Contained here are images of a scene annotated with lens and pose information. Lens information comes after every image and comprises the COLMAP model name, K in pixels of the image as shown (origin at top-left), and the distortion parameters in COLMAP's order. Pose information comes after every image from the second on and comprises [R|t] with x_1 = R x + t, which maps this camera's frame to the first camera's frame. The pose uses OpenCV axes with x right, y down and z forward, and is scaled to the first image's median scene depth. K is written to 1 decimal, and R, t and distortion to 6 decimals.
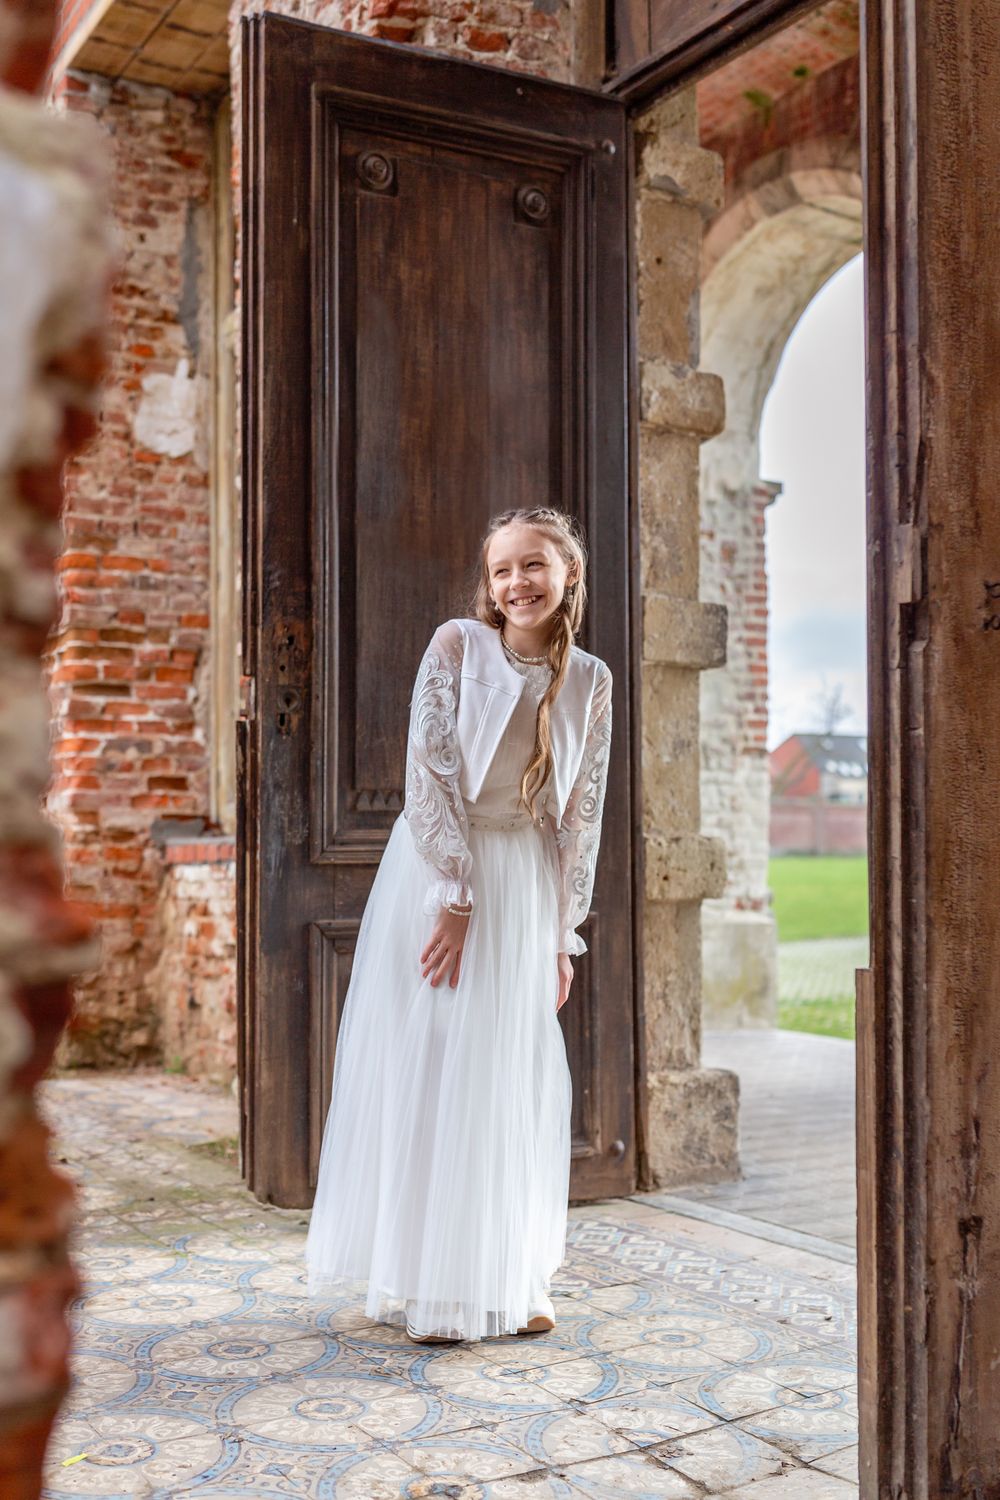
lens RADIAL K [[1609.1, 0, 500.0], [0, 1609.1, 750.0], [0, 0, 1]] dist [0.001212, 0.009379]
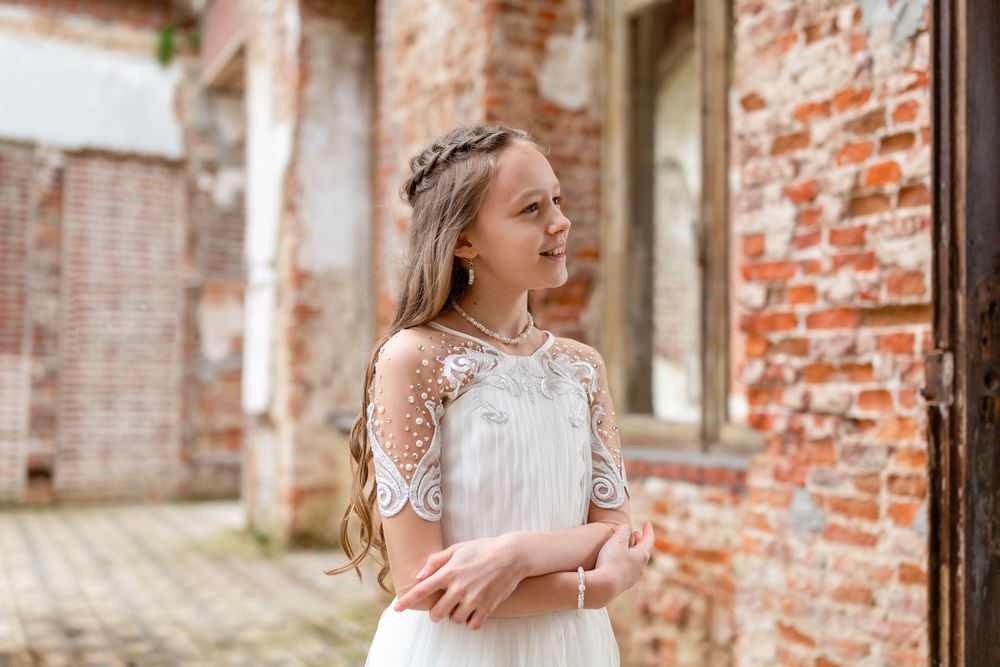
lens RADIAL K [[1072.7, 0, 503.4], [0, 1072.7, 305.1], [0, 0, 1]] dist [0.001212, 0.009379]
pose [[0.996986, 0.005117, -0.077410, -0.337488], [-0.006170, 0.999892, -0.013359, -0.060398], [0.077334, 0.013797, 0.996910, 0.434830]]
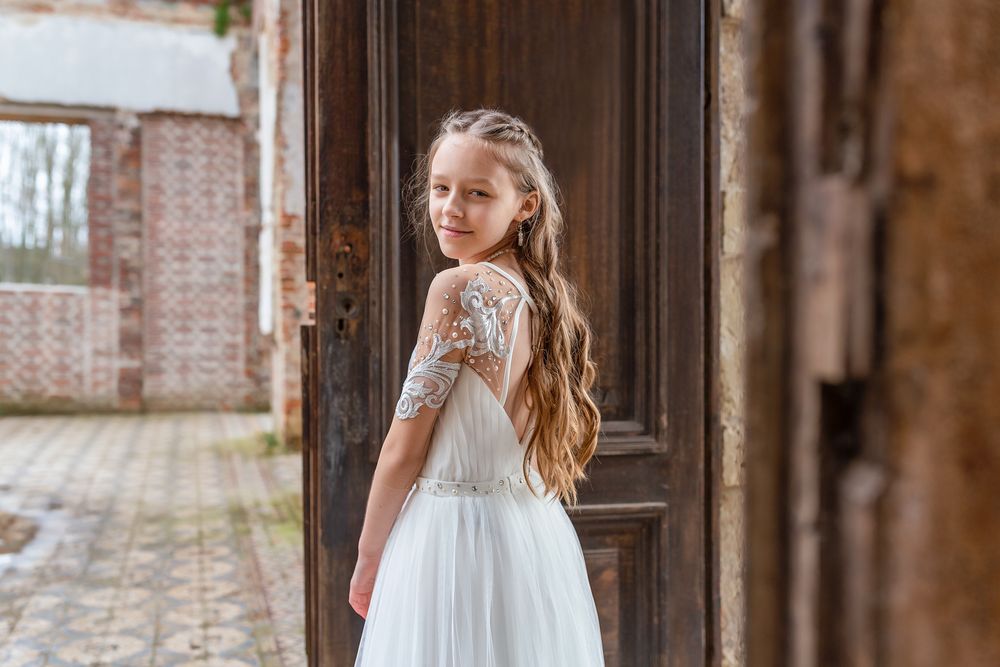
lens RADIAL K [[1004.0, 0, 499.8], [0, 1004.0, 304.1], [0, 0, 1]] dist [-0.014672, -0.016710]
pose [[0.968649, 0.010478, -0.248212, 0.125547], [0.002501, 0.998648, 0.051915, -0.065675], [0.248420, -0.050908, 0.967314, 0.396552]]
